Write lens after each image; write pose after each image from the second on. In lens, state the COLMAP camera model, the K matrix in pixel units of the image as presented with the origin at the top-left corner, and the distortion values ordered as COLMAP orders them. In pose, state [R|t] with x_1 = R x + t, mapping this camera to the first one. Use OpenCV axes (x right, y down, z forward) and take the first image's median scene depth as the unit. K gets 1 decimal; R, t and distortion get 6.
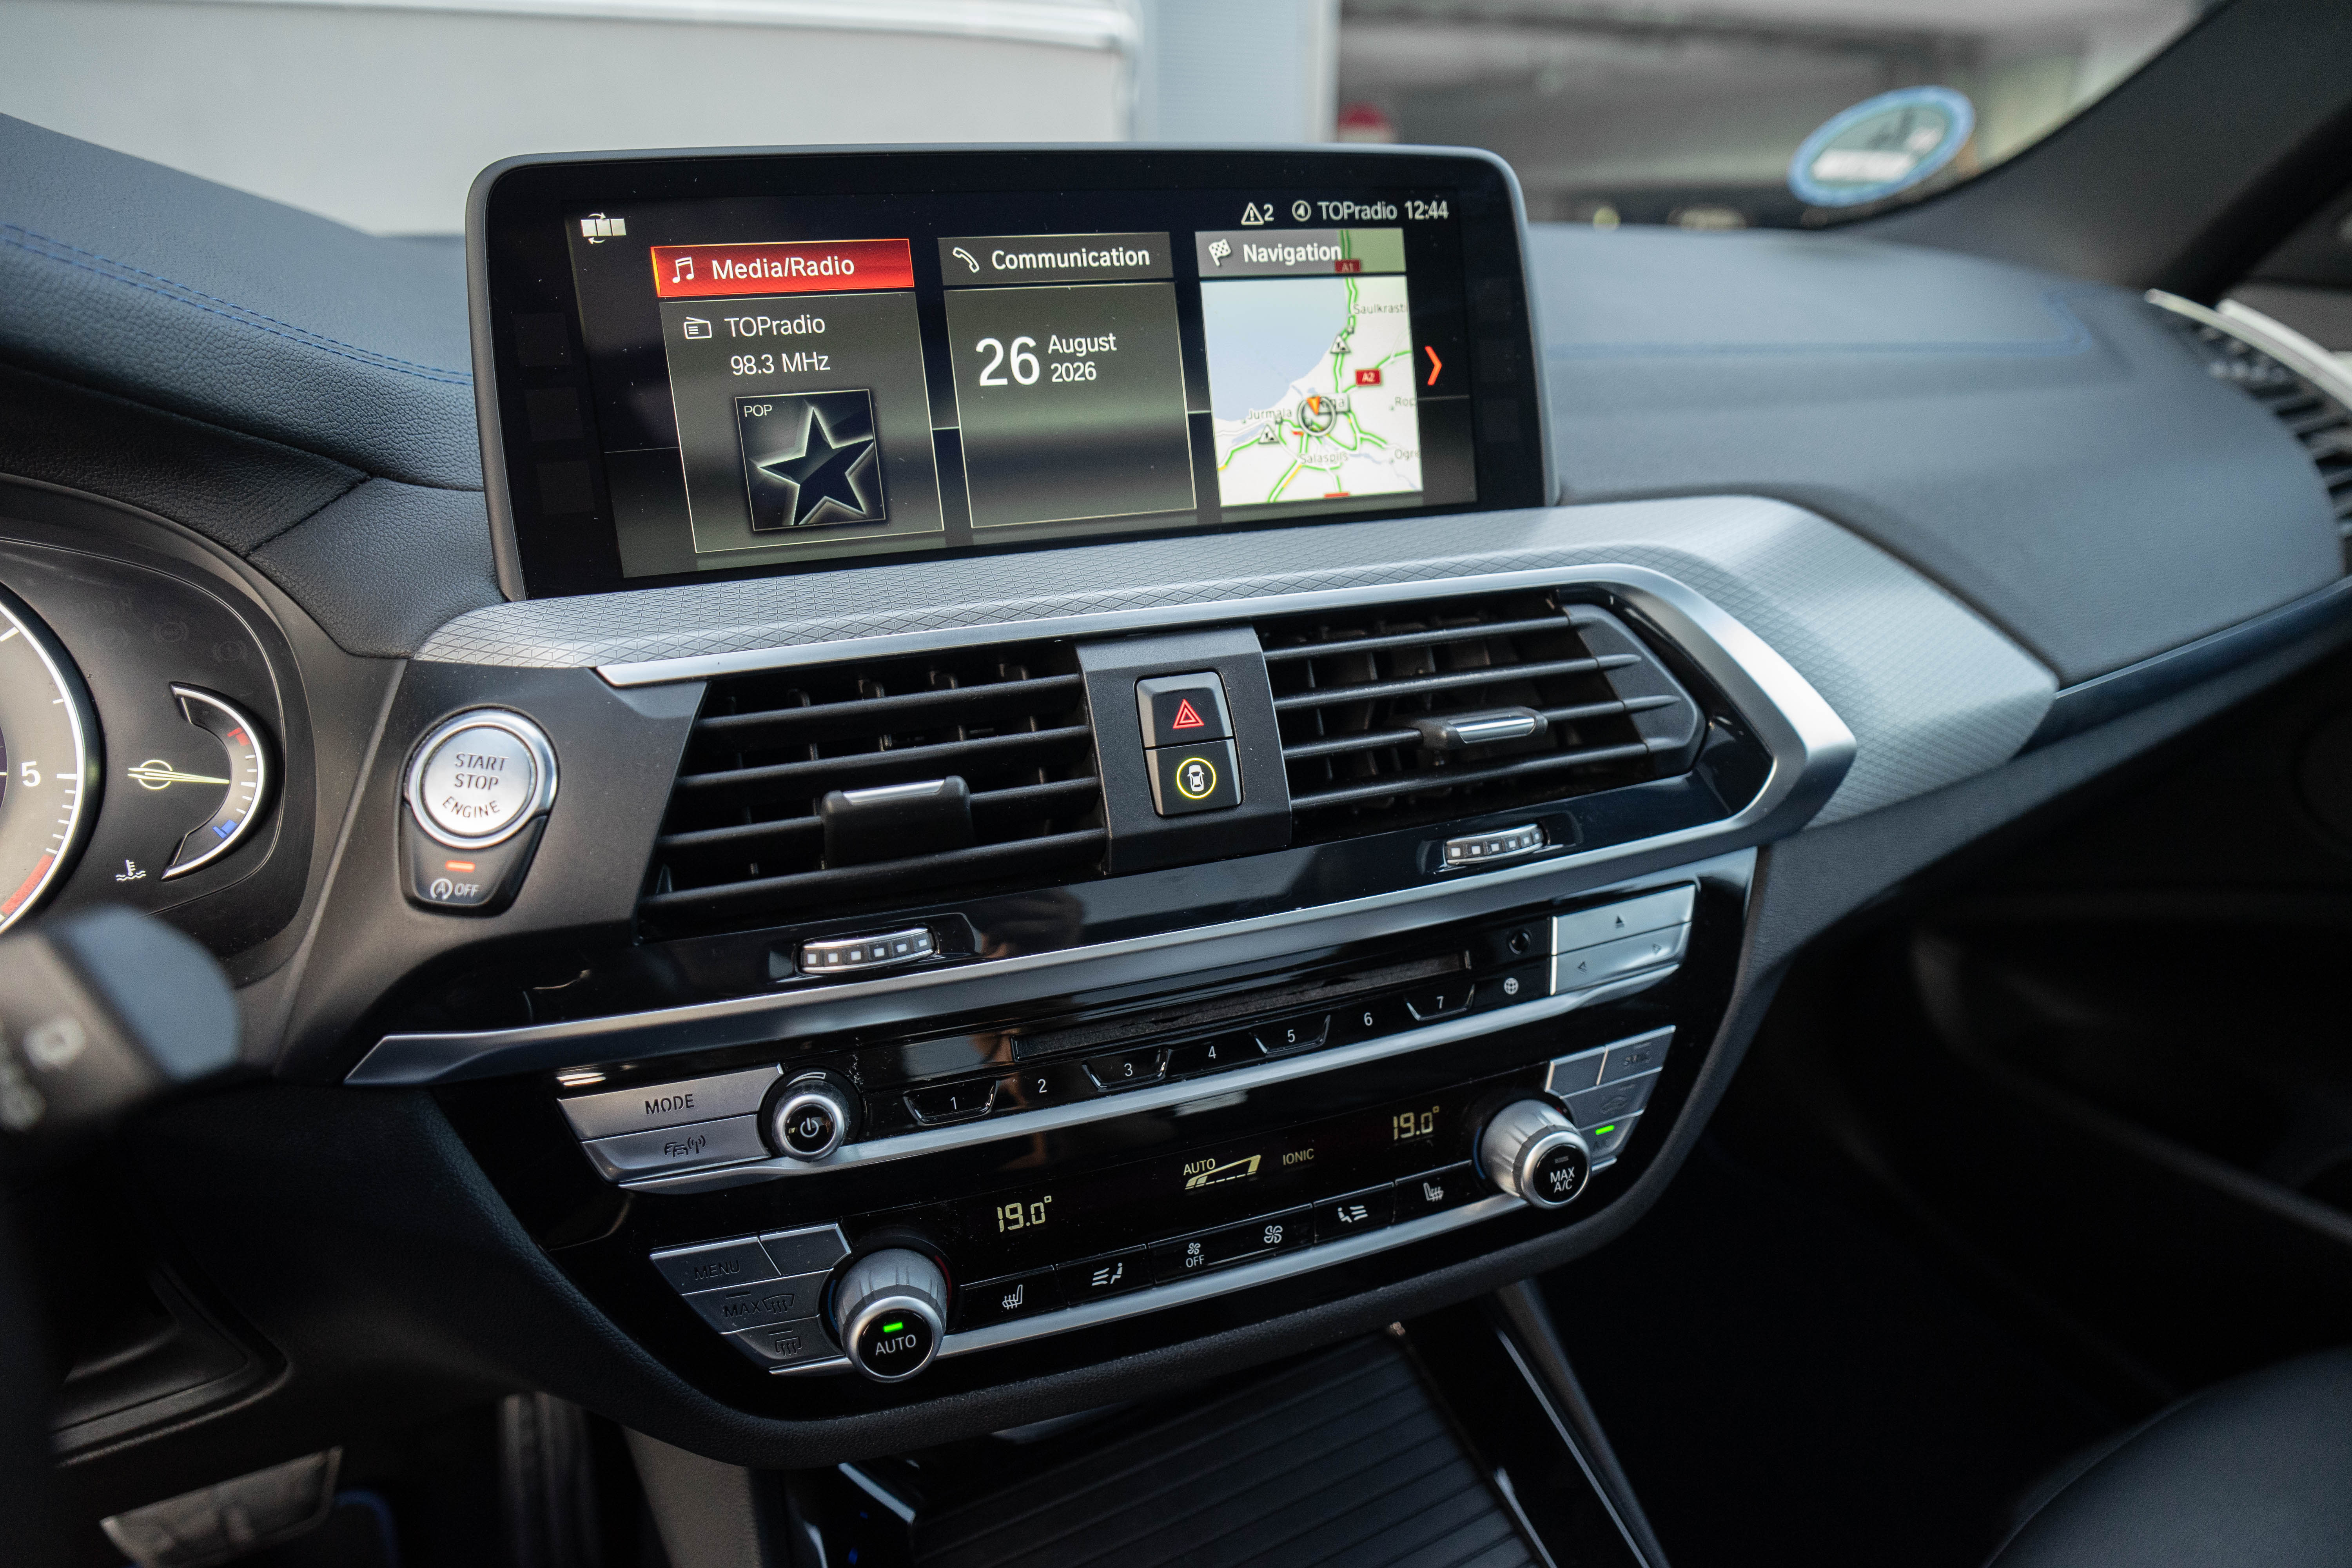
lens RADIAL K [[1206.6, 0, 1176.0], [0, 1206.6, 784.0], [0, 0, 1]] dist [-0.063479, 0.035612]
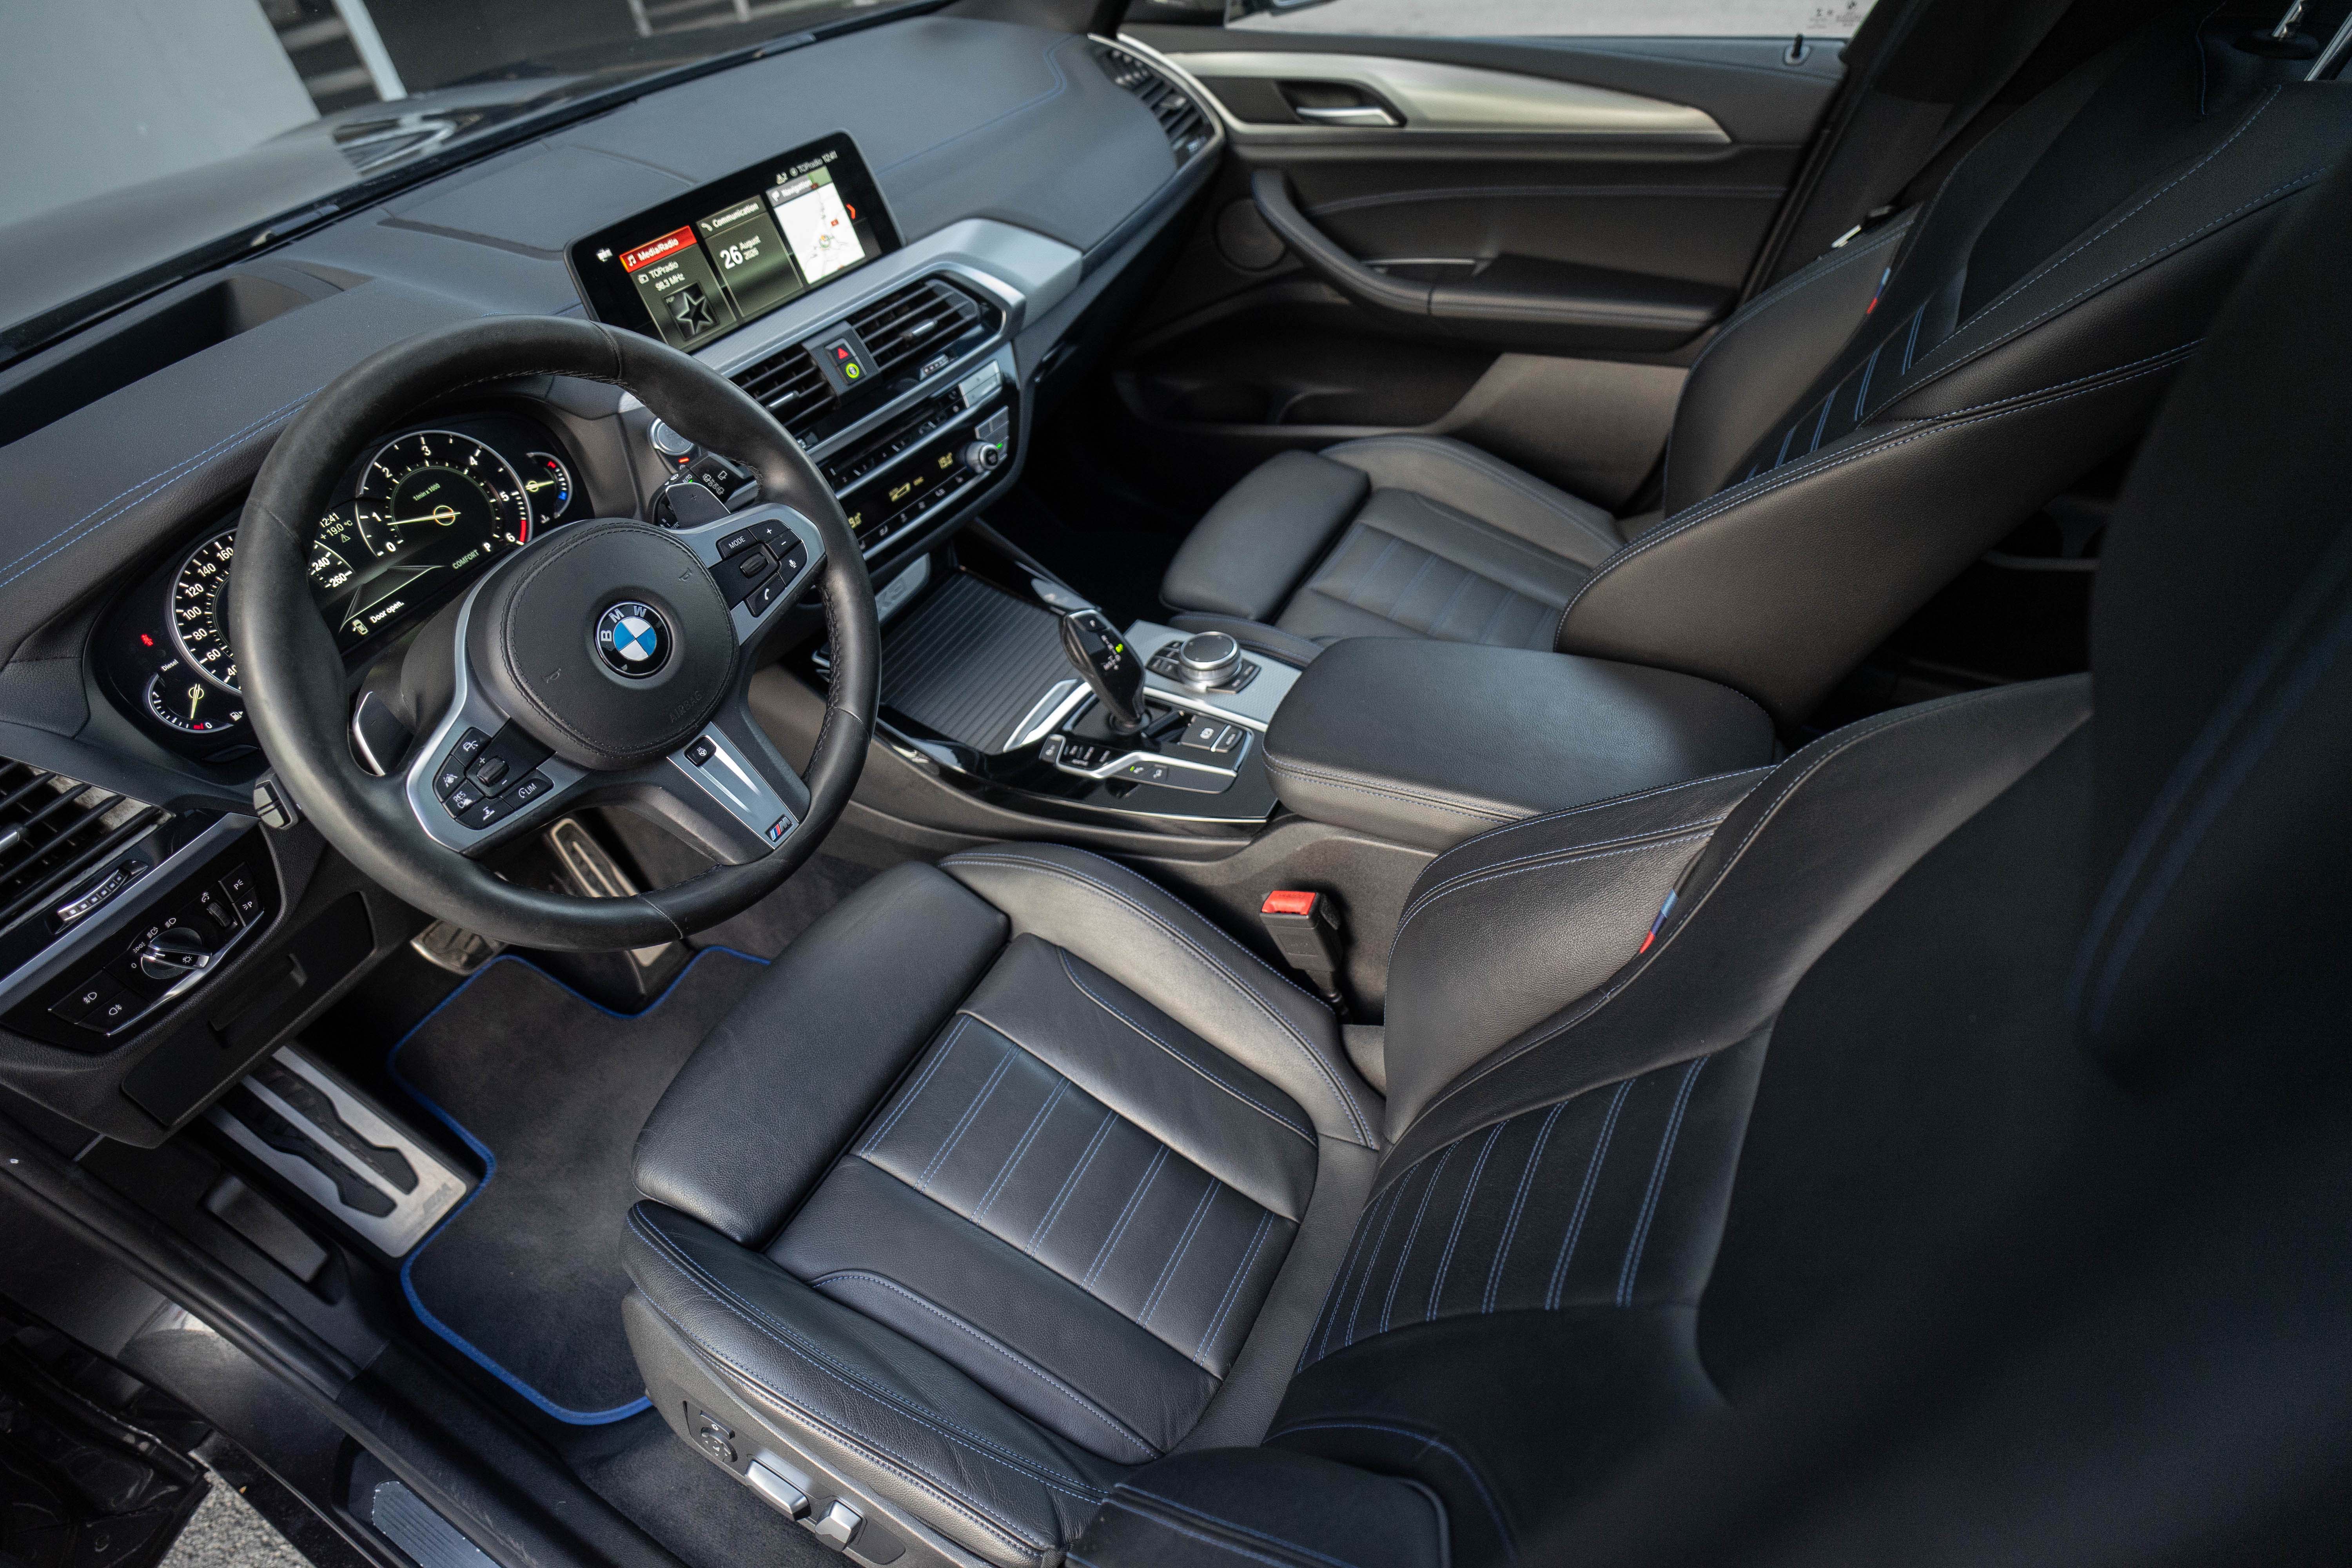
lens RADIAL K [[1206.6, 0, 1176.0], [0, 1206.6, 784.0], [0, 0, 1]] dist [-0.063479, 0.035612]
pose [[0.805286, -0.453650, 0.381729, -0.974624], [0.315129, 0.872873, 0.372540, 0.042174], [-0.502204, -0.179707, 0.845870, -2.299377]]
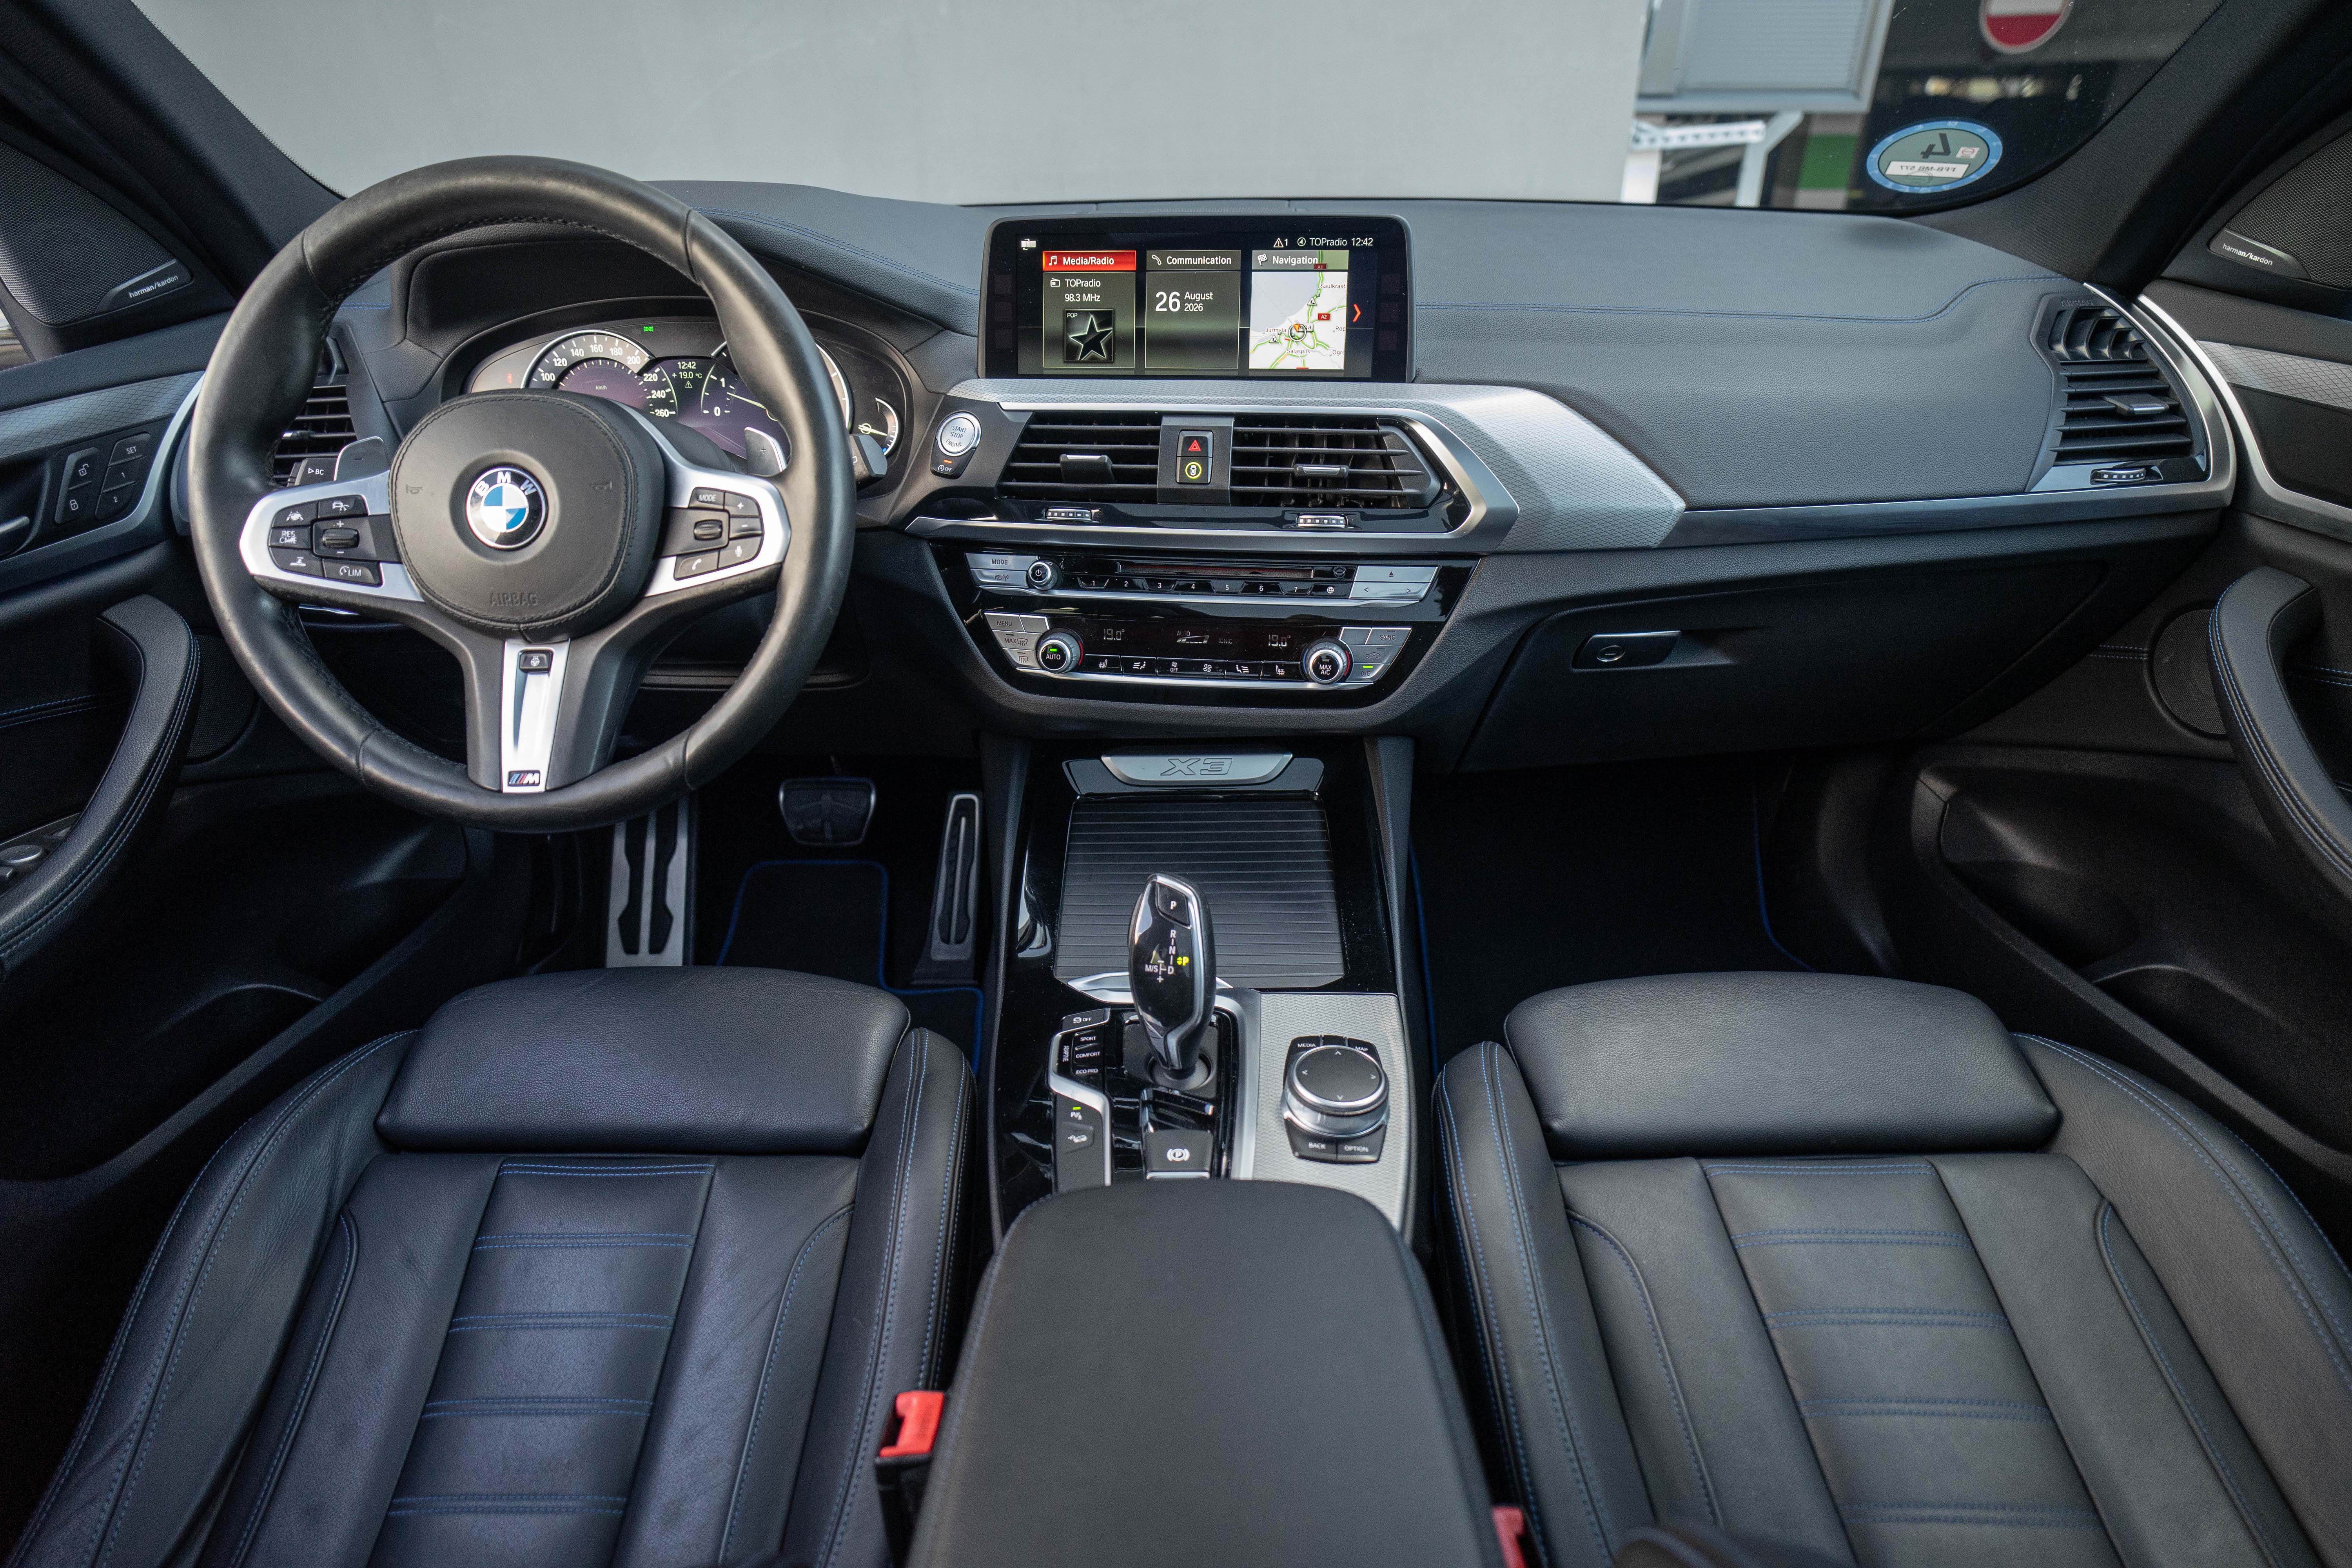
lens RADIAL K [[1206.6, 0, 1176.0], [0, 1206.6, 784.0], [0, 0, 1]] dist [-0.063479, 0.035612]
pose [[0.904970, 0.213007, -0.368318, 1.014979], [-0.175006, 0.975393, 0.134097, 0.294806], [0.387818, -0.056896, 0.919978, -1.358463]]
